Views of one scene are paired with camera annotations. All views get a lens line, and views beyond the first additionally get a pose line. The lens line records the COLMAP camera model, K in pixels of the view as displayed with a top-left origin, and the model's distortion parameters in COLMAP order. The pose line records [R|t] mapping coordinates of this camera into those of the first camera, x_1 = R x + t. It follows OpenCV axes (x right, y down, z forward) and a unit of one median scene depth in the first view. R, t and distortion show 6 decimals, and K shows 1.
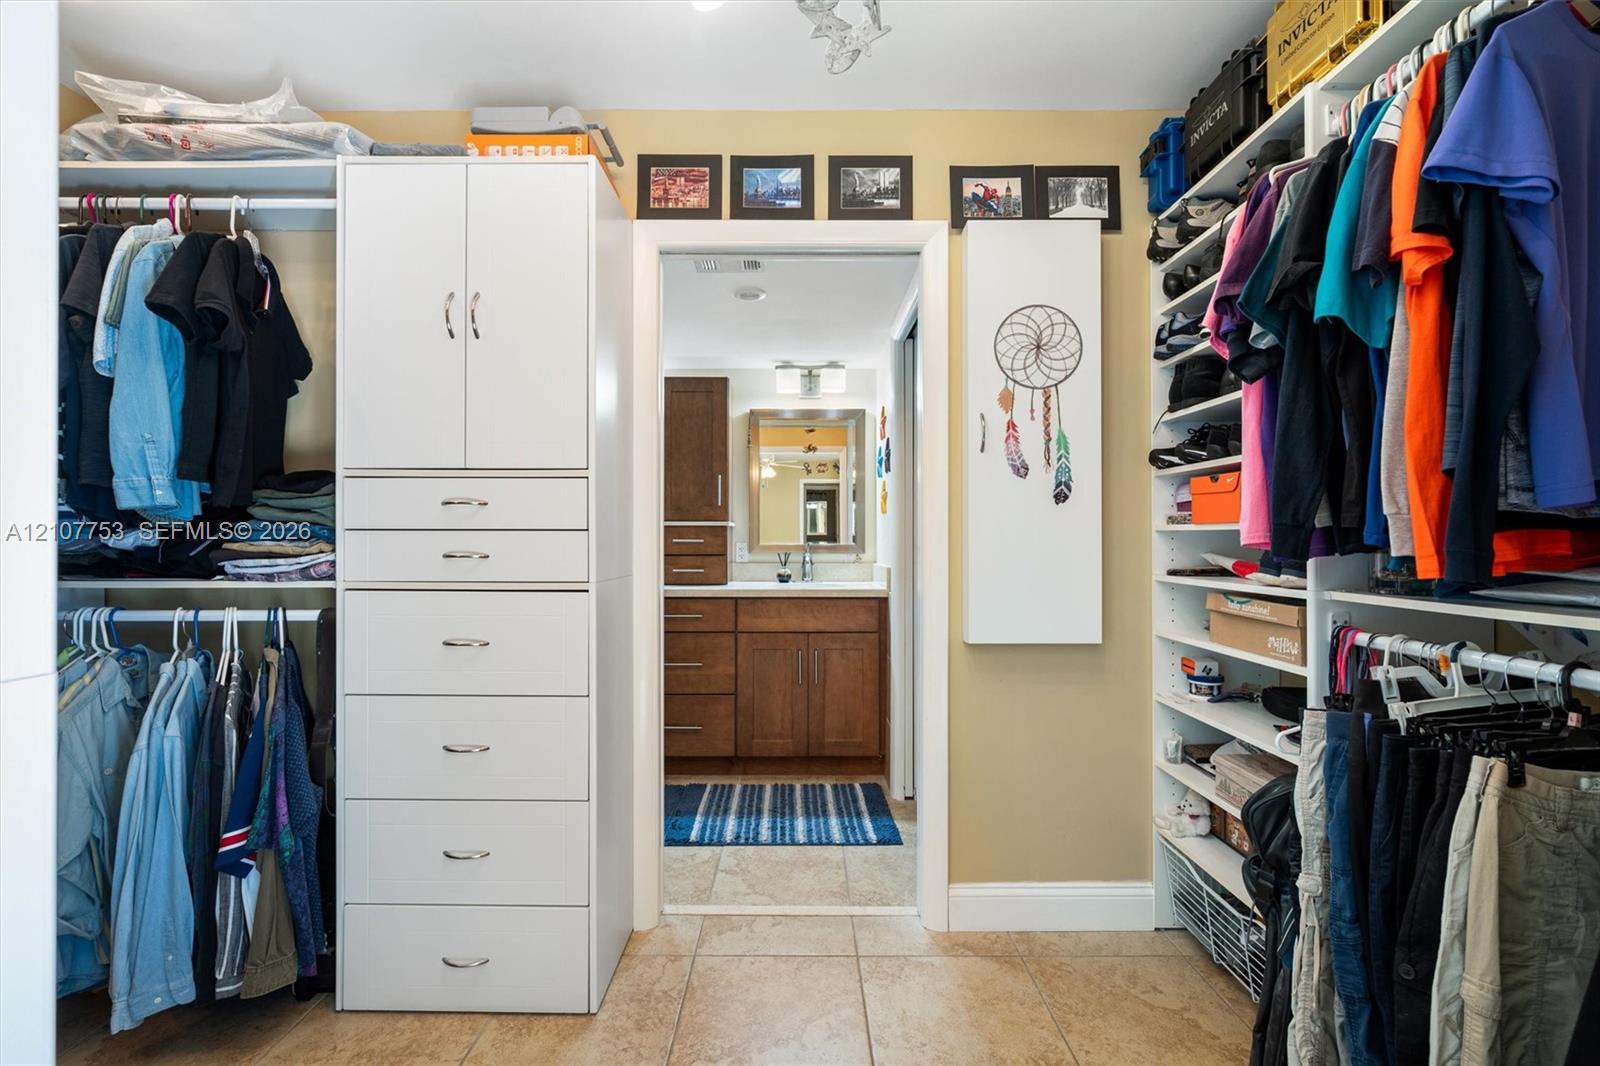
lens RADIAL K [[665.5, 0, 797.5], [0, 665.5, 535.4], [0, 0, 1]] dist [-0.000334, 0.000220]
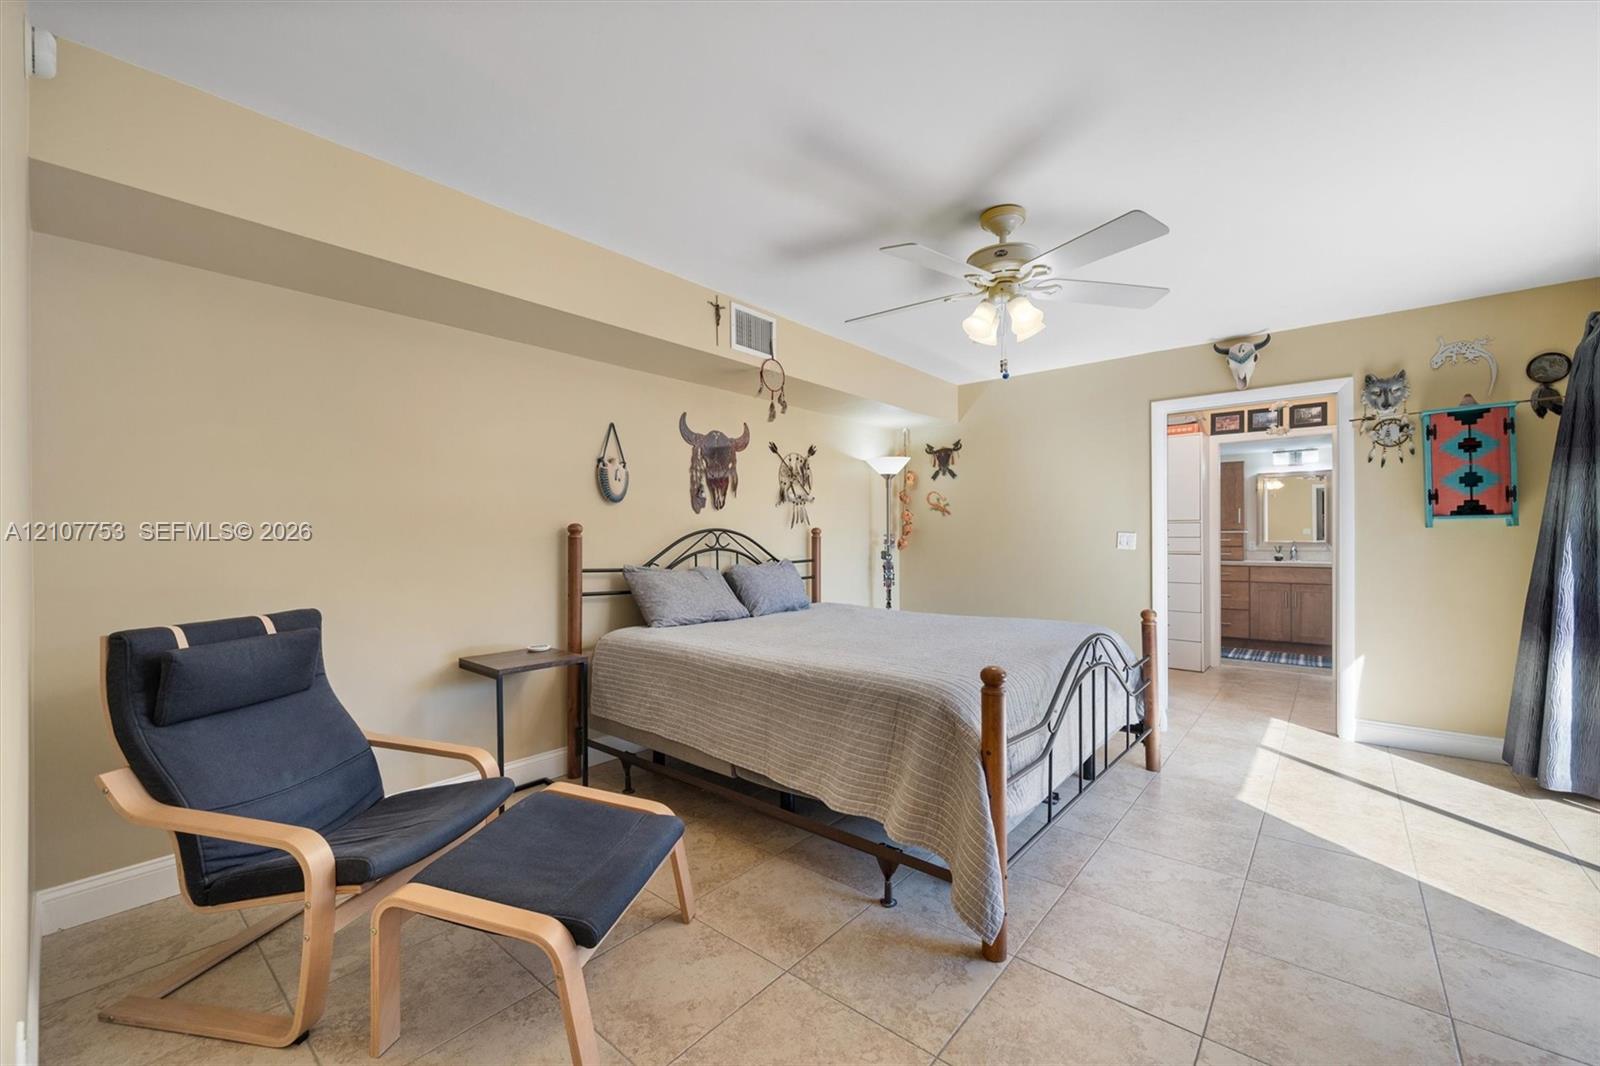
lens RADIAL K [[641.2, 0, 800.7], [0, 641.2, 535.4], [0, 0, 1]] dist [0.000323, -0.000116]
pose [[0.769678, -0.005208, -0.638411, 0.187010], [0.007392, 0.999972, 0.000755, -0.030050], [0.638390, -0.005301, 0.769695, -2.466742]]
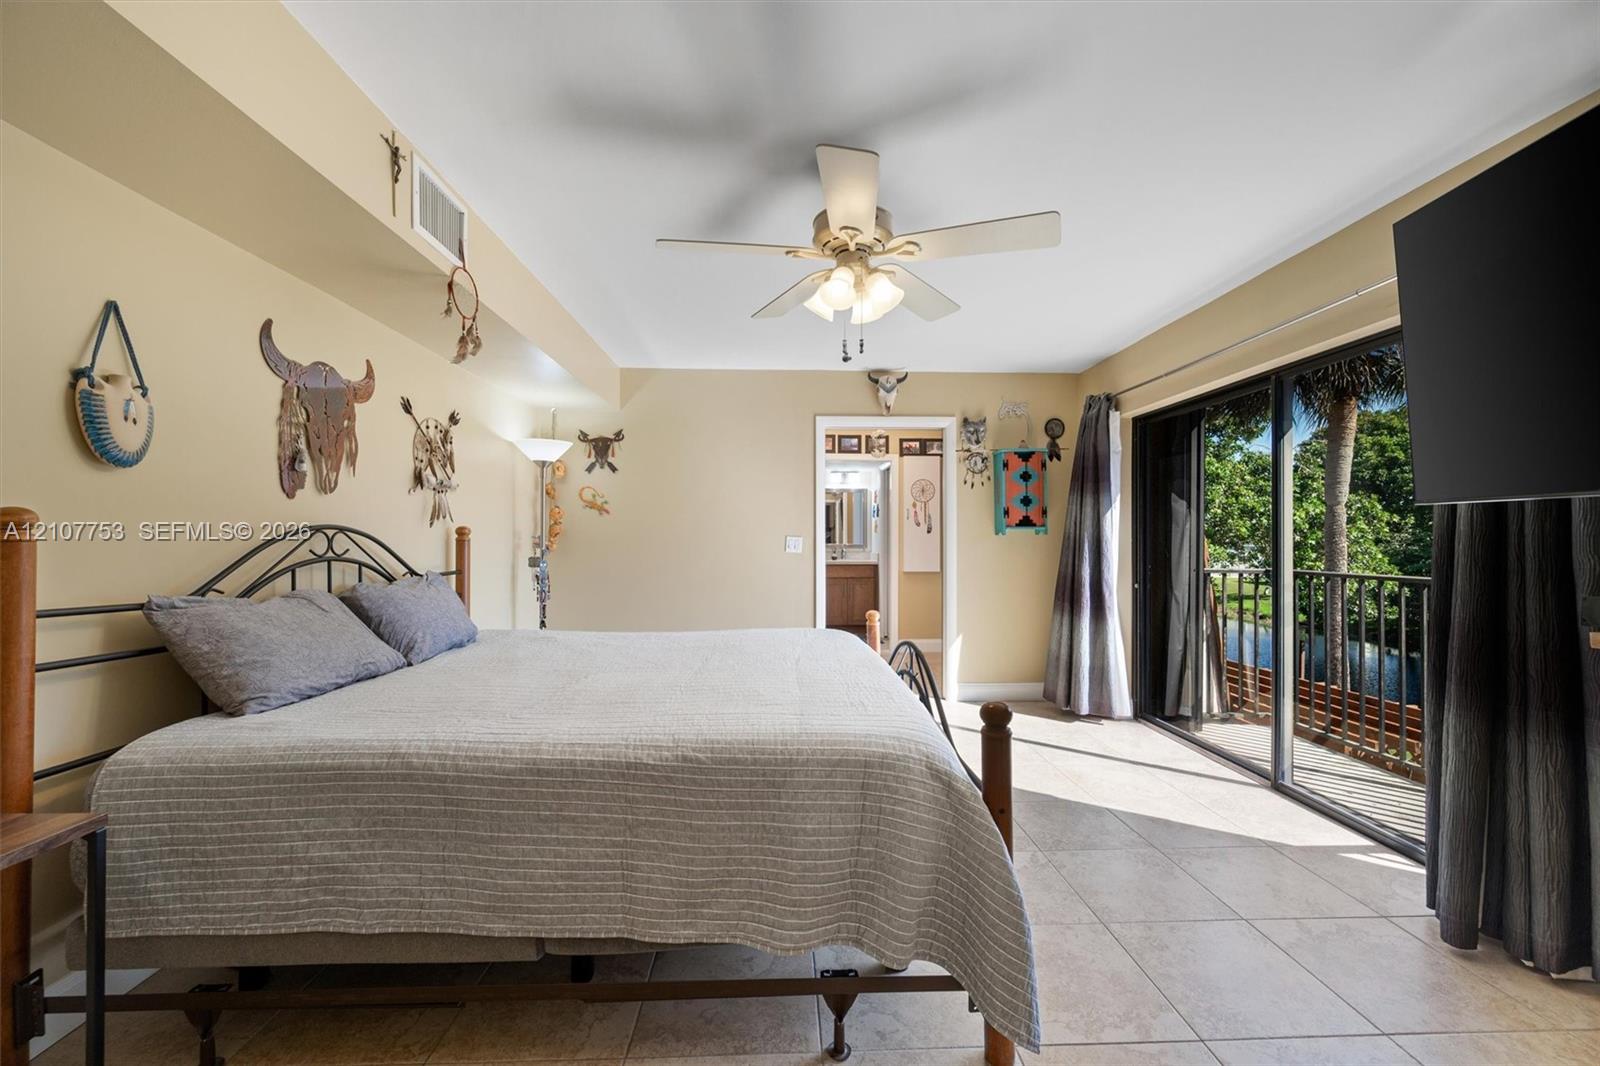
lens RADIAL K [[624.6, 0, 800.0], [0, 624.6, 533.0], [0, 0, 1]] dist [-0.001963, -0.000233]
pose [[0.998902, 0.002702, 0.046765, -0.455584], [-0.002528, 0.999990, -0.003782, -0.034487], [-0.046774, 0.003659, 0.998899, -2.305345]]
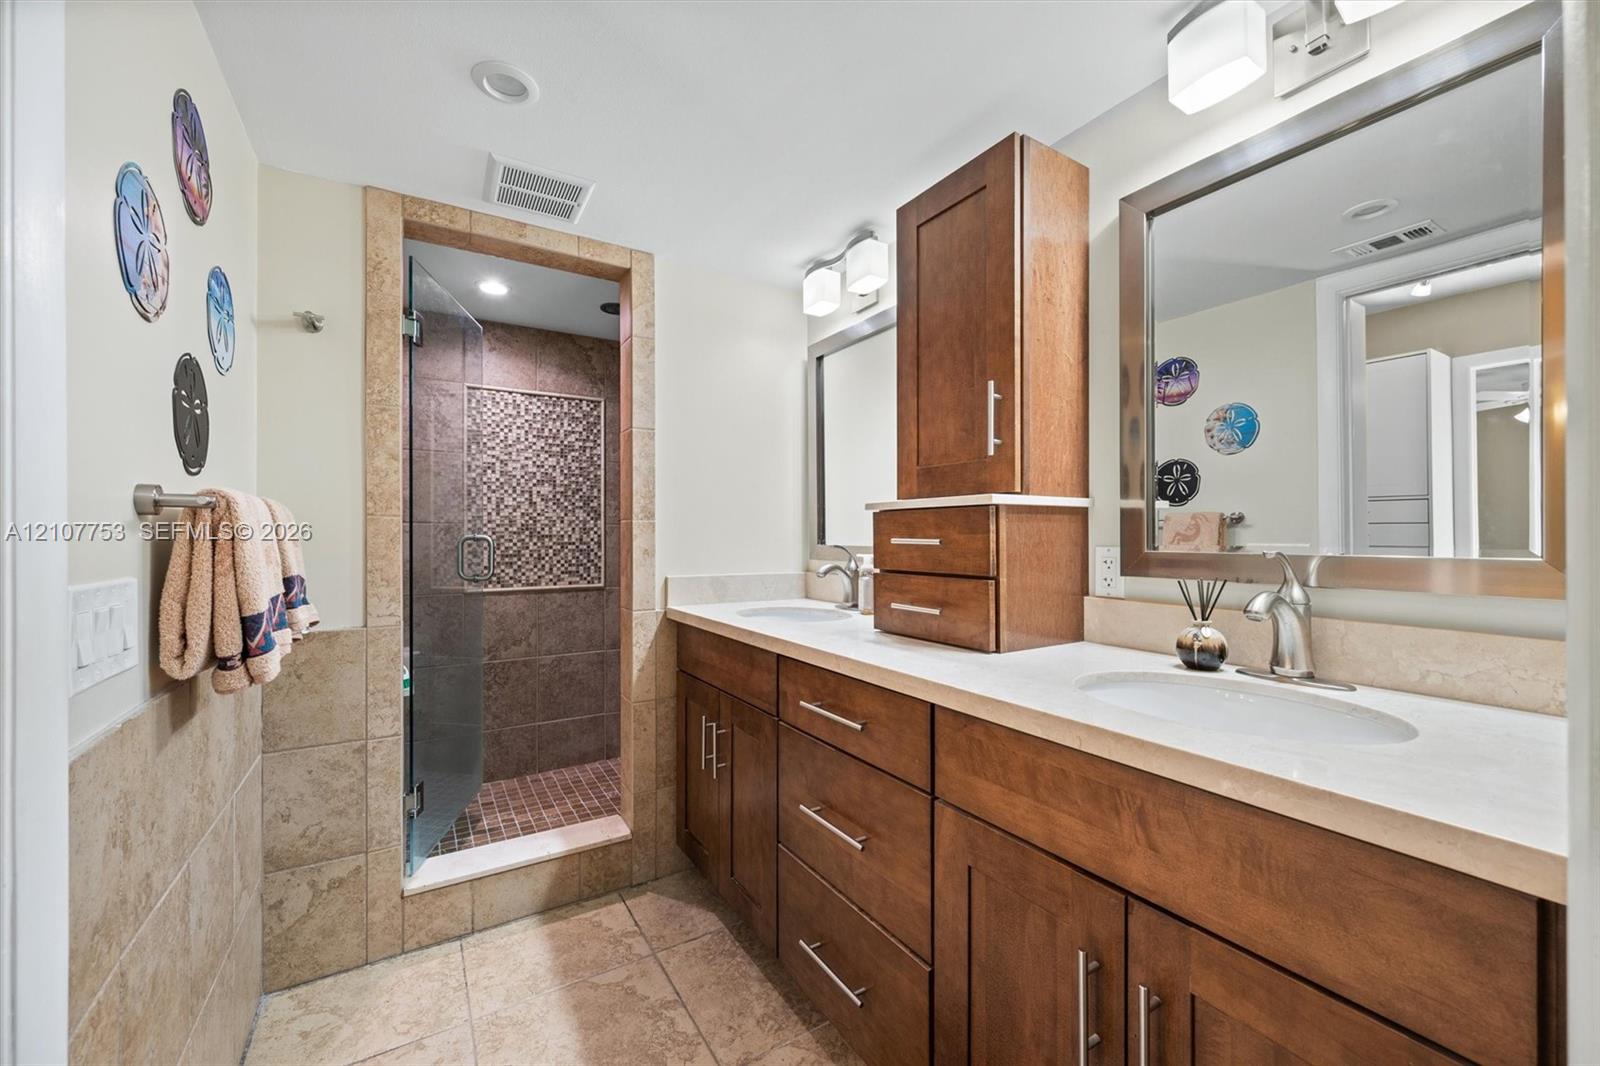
lens RADIAL K [[624.6, 0, 800.0], [0, 624.6, 533.0], [0, 0, 1]] dist [-0.001963, -0.000233]
pose [[0.536544, -0.005265, -0.843856, 0.248293], [0.005570, 0.999981, -0.002698, 0.005019], [0.843854, -0.003253, 0.536563, 1.207720]]
